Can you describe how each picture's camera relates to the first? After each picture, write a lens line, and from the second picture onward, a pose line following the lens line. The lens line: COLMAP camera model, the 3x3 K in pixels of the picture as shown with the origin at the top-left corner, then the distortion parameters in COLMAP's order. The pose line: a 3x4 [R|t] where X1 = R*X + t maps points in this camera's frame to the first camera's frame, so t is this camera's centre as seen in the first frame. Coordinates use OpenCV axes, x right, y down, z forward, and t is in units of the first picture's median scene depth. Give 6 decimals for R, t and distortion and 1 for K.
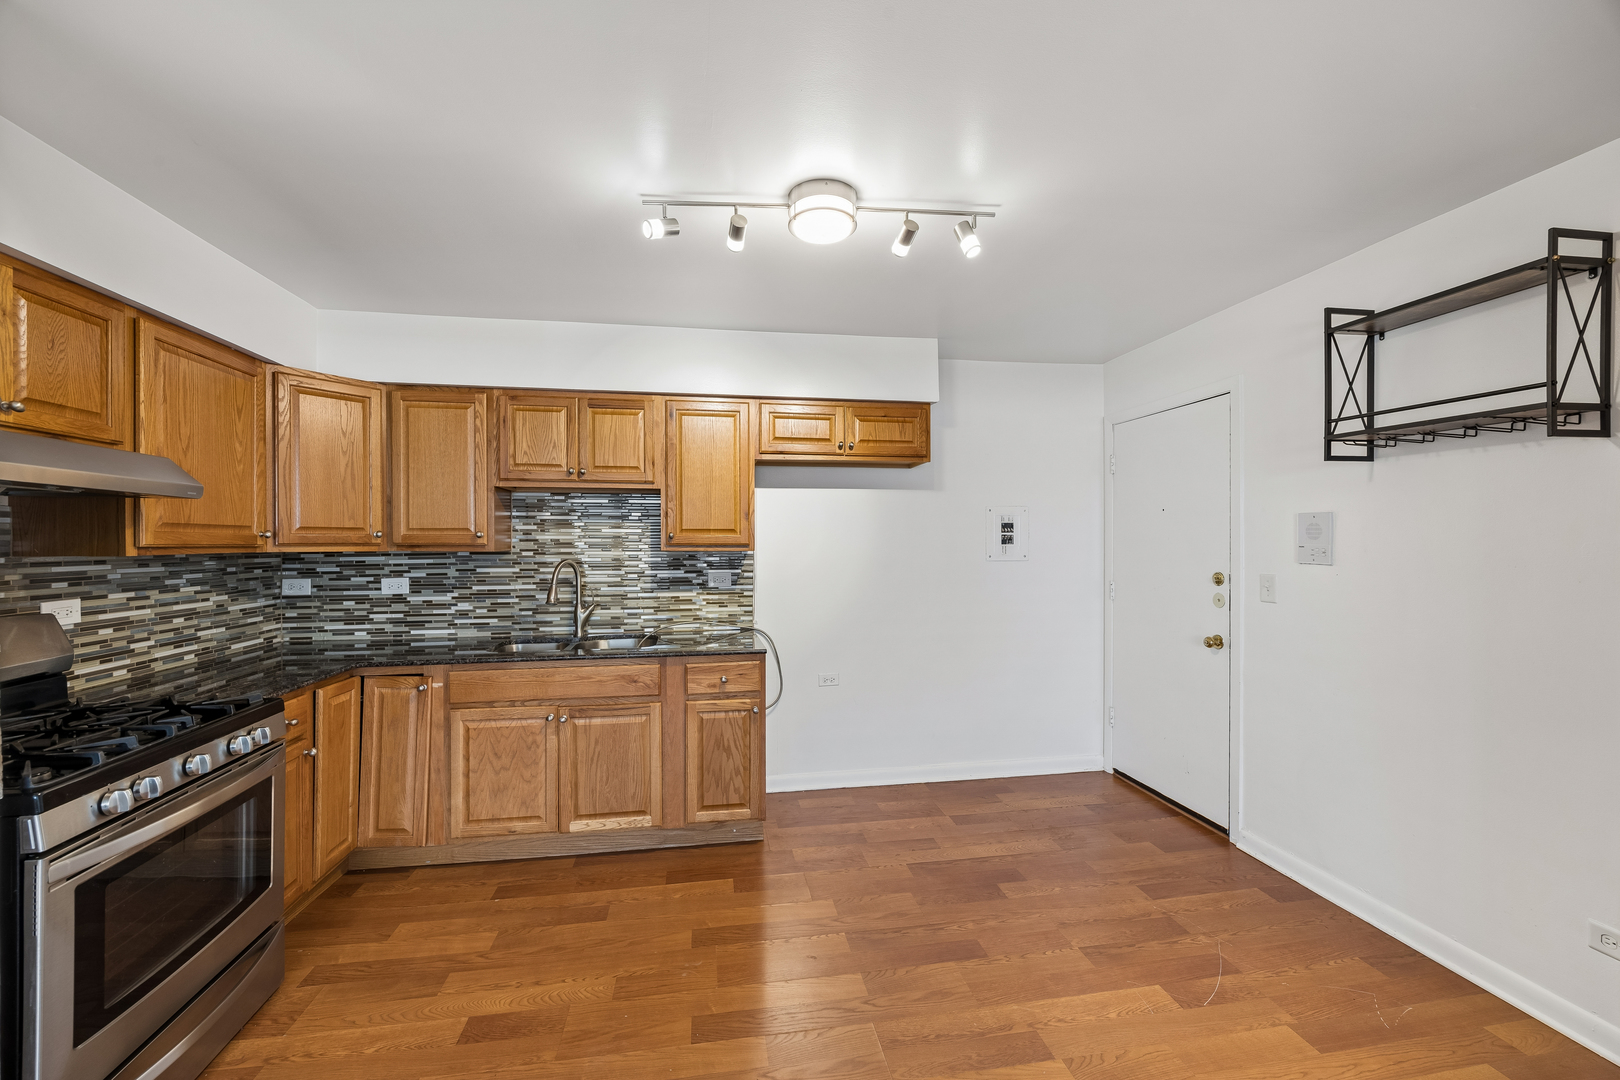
lens RADIAL K [[618.6, 0, 797.9], [0, 618.6, 545.9], [0, 0, 1]] dist [-0.006770, 0.000957]
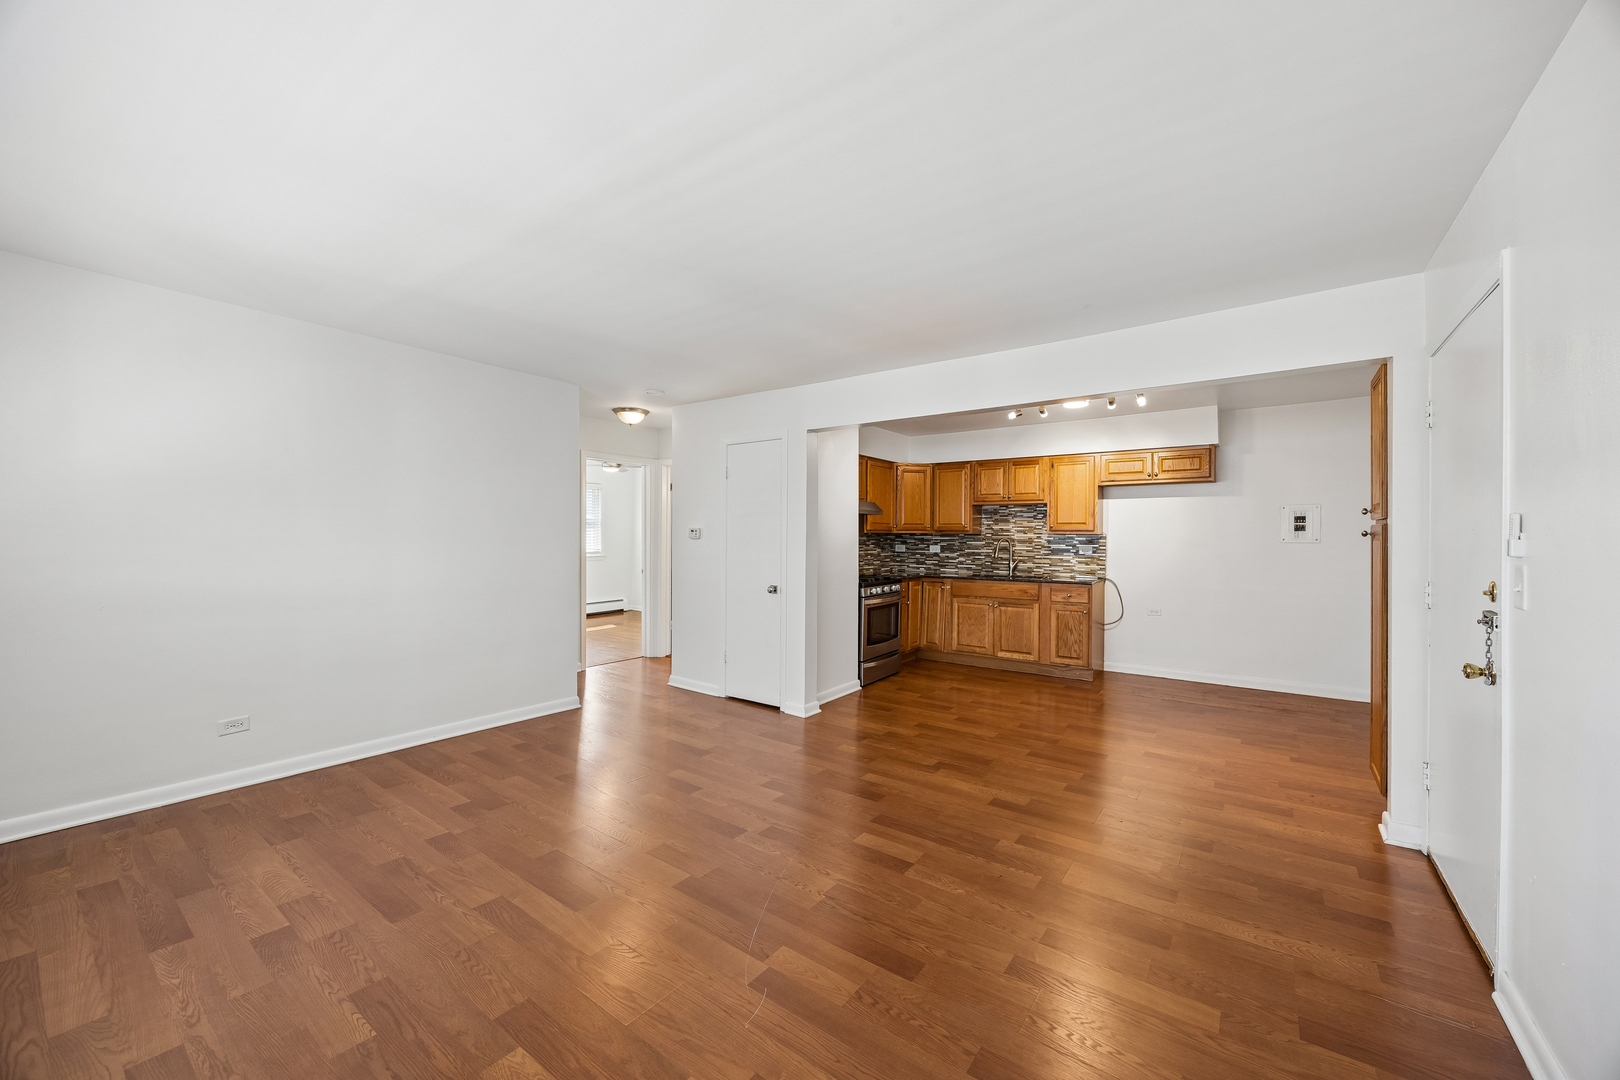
lens RADIAL K [[618.6, 0, 803.1], [0, 618.6, 537.2], [0, 0, 1]] dist [-0.006770, 0.000957]
pose [[0.698415, 0.008343, -0.715645, 0.730431], [-0.010284, 0.999946, 0.001621, 0.026351], [0.715620, 0.006227, 0.698463, -1.072766]]
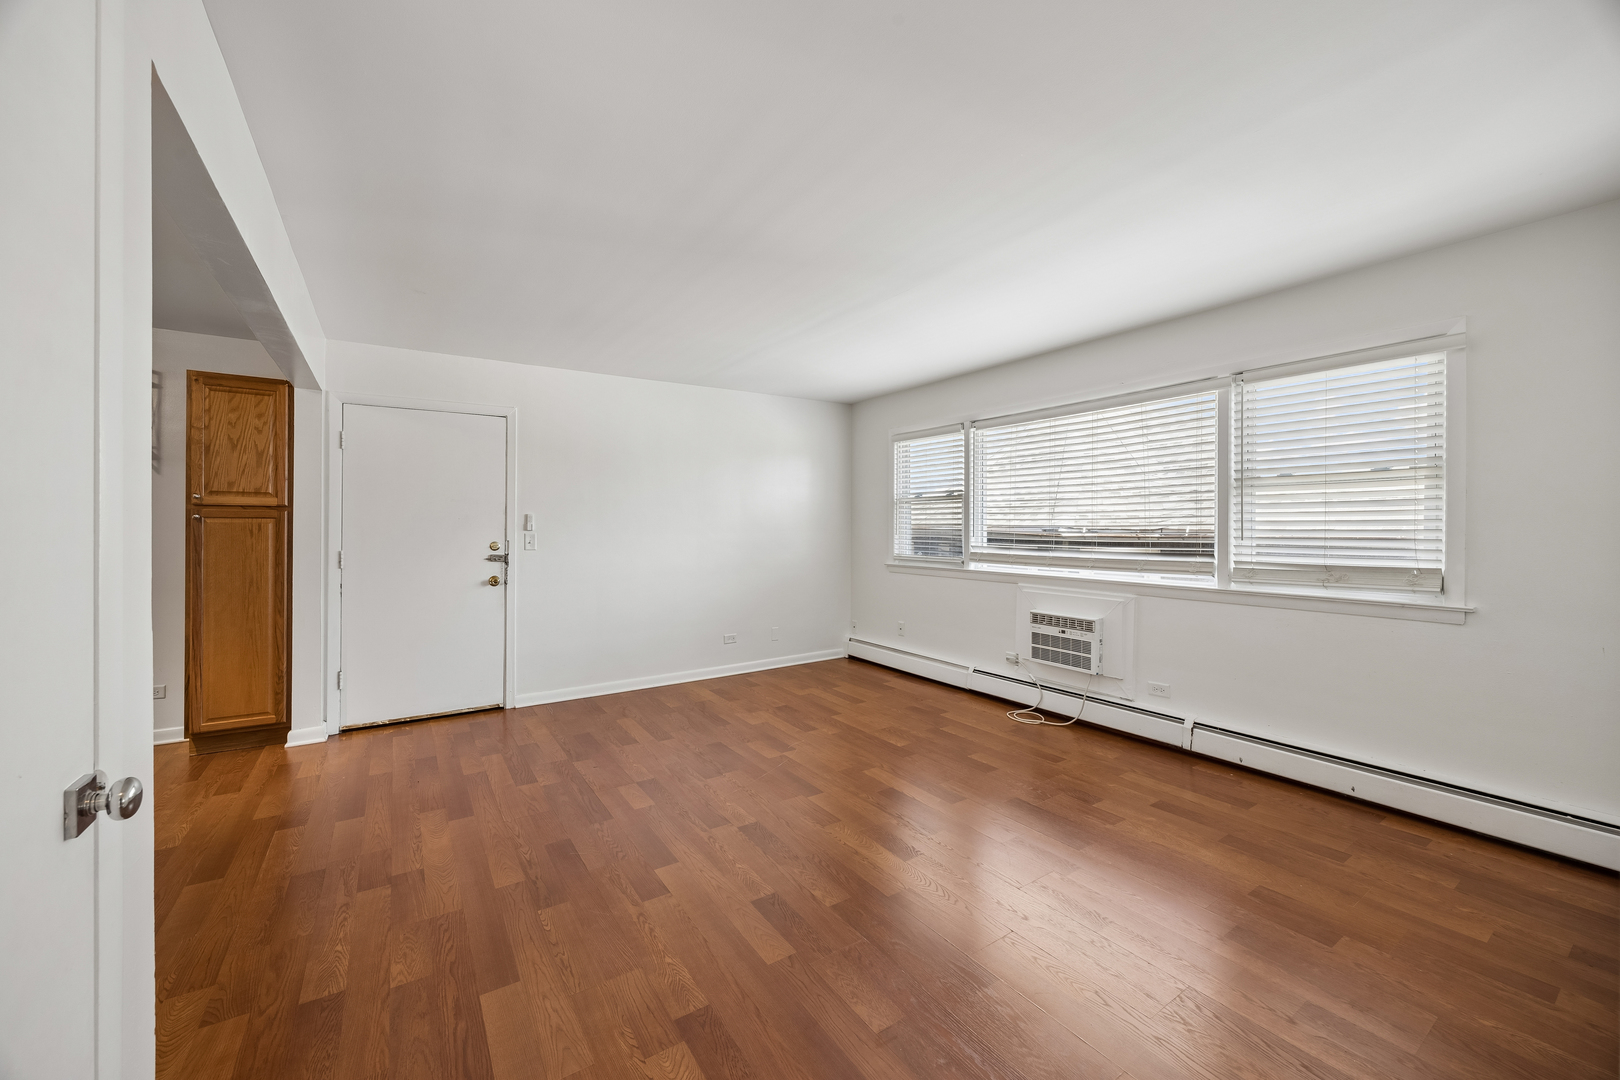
lens RADIAL K [[618.6, 0, 803.9], [0, 618.6, 530.1], [0, 0, 1]] dist [-0.006770, 0.000957]
pose [[-0.417095, 0.000822, 0.908862, -0.973052], [0.003131, 0.999995, 0.000533, 0.041732], [-0.908857, 0.003068, -0.417096, -0.123535]]
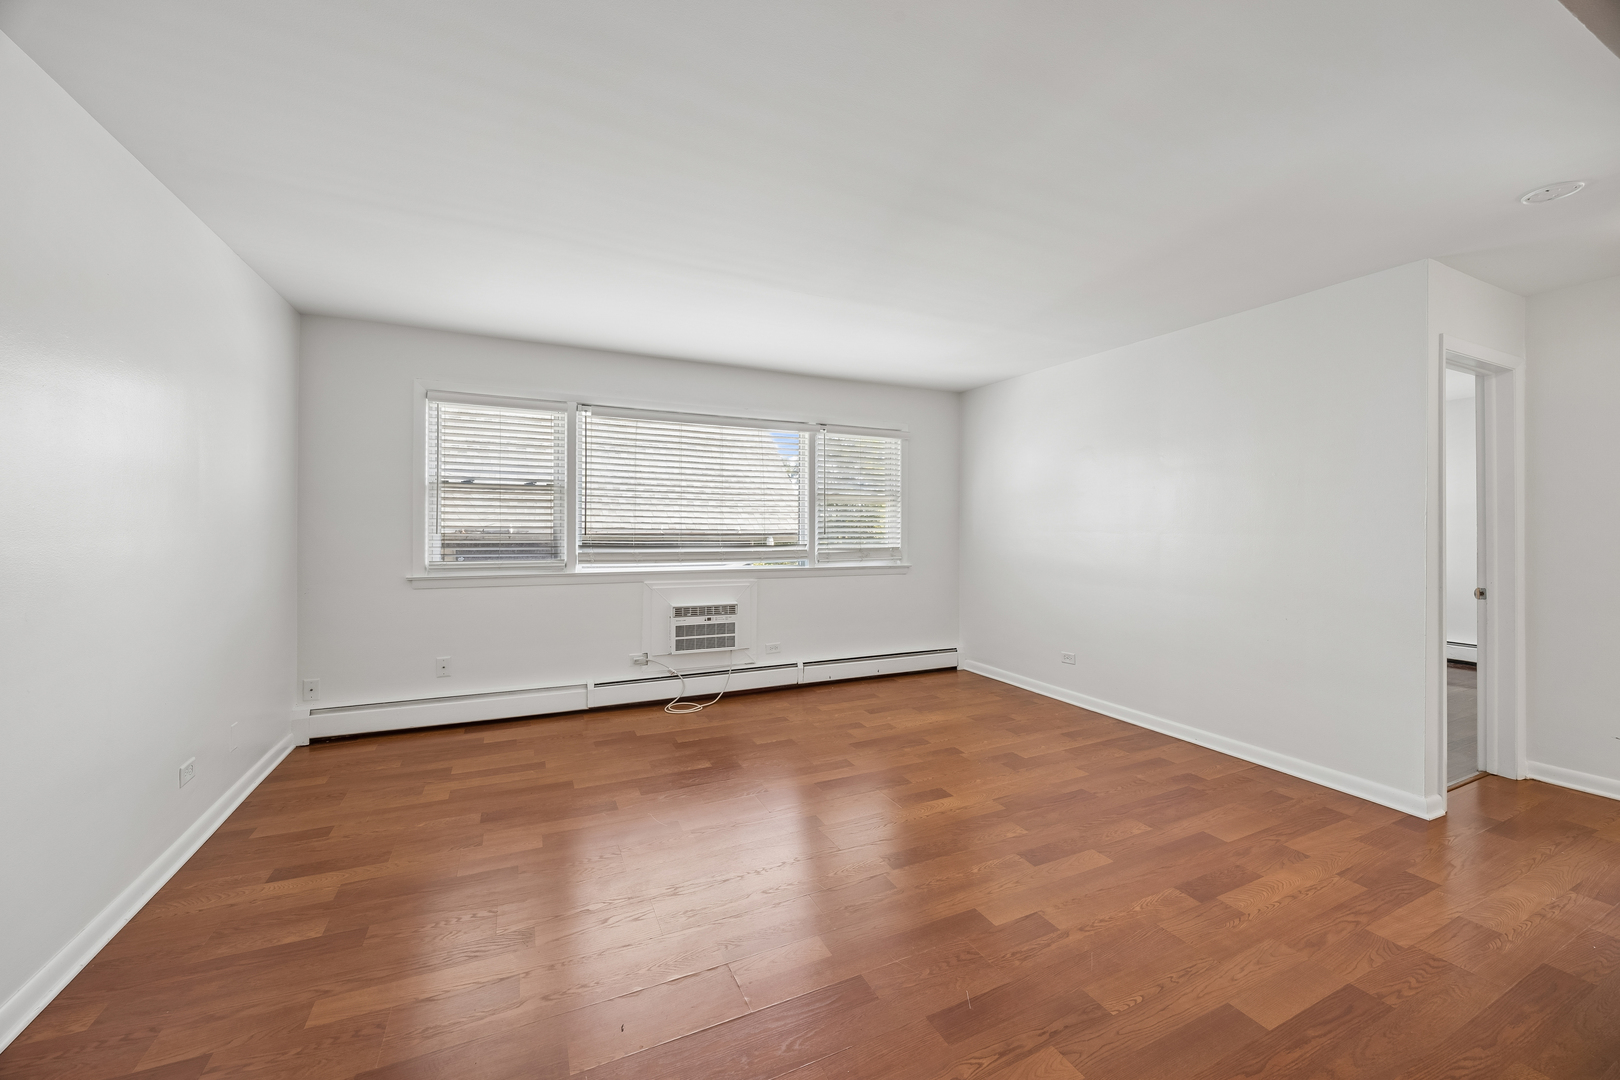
lens RADIAL K [[618.6, 0, 809.4], [0, 618.6, 526.2], [0, 0, 1]] dist [-0.006770, 0.000957]
pose [[-0.959259, -0.000452, -0.282527, 0.297225], [-0.000674, 1.000000, 0.000689, 0.039099], [0.282527, 0.000852, -0.959259, 0.343232]]
